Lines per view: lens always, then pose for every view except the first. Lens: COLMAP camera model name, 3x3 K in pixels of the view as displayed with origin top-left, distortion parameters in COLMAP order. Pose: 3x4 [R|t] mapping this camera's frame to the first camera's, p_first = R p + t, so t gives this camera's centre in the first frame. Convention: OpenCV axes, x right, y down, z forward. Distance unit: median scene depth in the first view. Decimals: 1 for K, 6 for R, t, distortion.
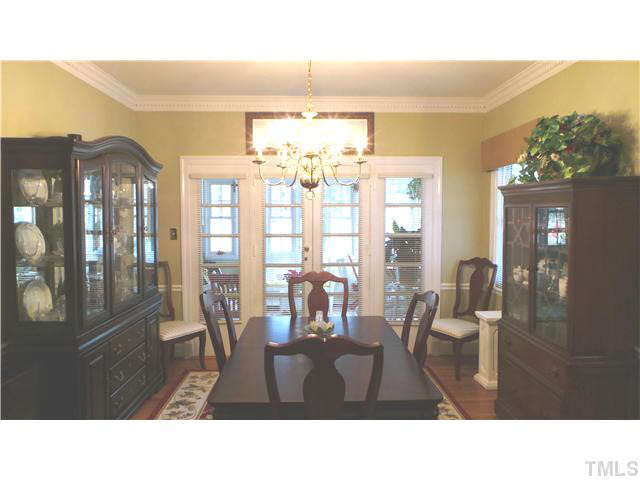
lens RADIAL K [[442.6, 0, 320.0], [0, 442.6, 240.0], [0, 0, 1]] dist [-0.004861, -0.002785]
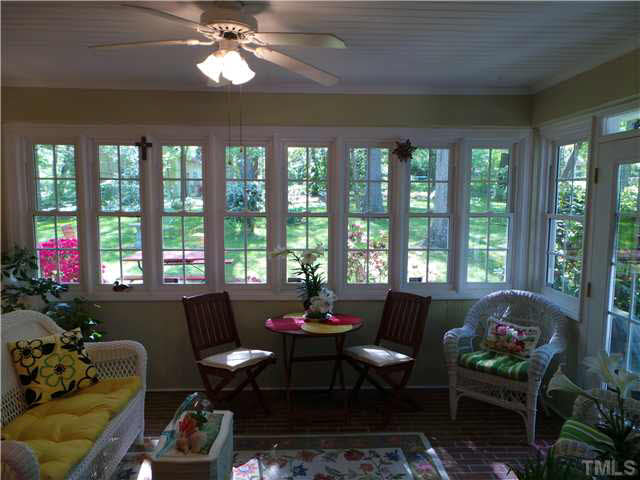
lens RADIAL K [[442.6, 0, 320.0], [0, 442.6, 240.0], [0, 0, 1]] dist [-0.004861, -0.002785]
pose [[0.999984, 0.002968, -0.004851, -0.005466], [-0.002832, 0.999613, 0.027675, -0.037131], [0.004932, -0.027661, 0.999605, 0.531316]]
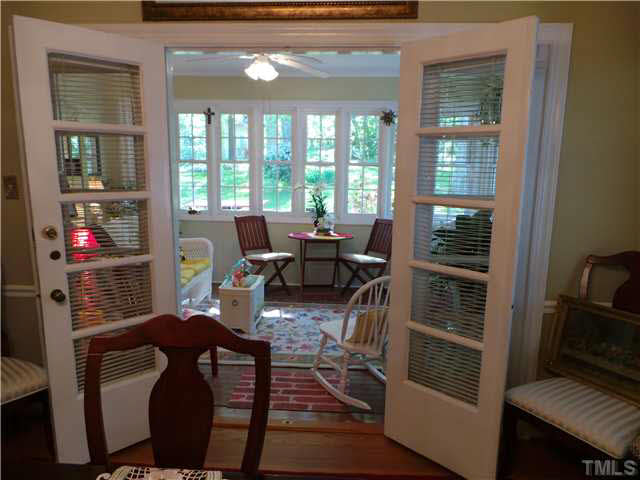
lens RADIAL K [[442.6, 0, 320.0], [0, 442.6, 240.0], [0, 0, 1]] dist [-0.004861, -0.002785]
pose [[0.994288, 0.032321, -0.101720, 0.053143], [-0.021408, 0.994071, 0.106607, -0.005970], [0.104563, -0.103820, 0.989084, 0.318889]]
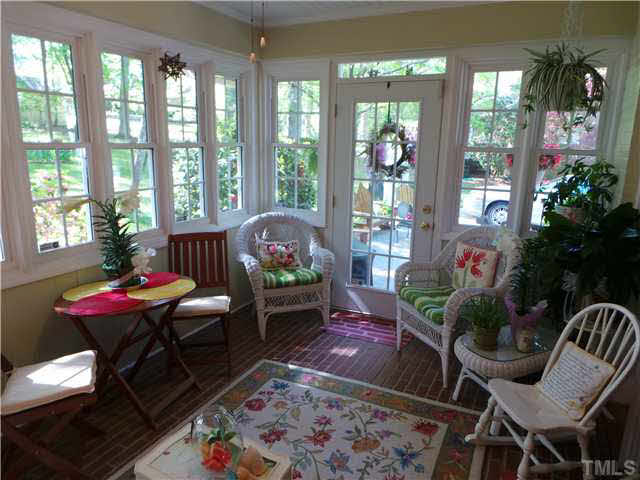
lens RADIAL K [[442.6, 0, 320.0], [0, 442.6, 240.0], [0, 0, 1]] dist [-0.004861, -0.002785]
pose [[0.484924, -0.187709, 0.854174, -0.224836], [0.047203, 0.980889, 0.188757, -0.035833], [-0.873281, -0.051213, 0.484517, 0.691837]]
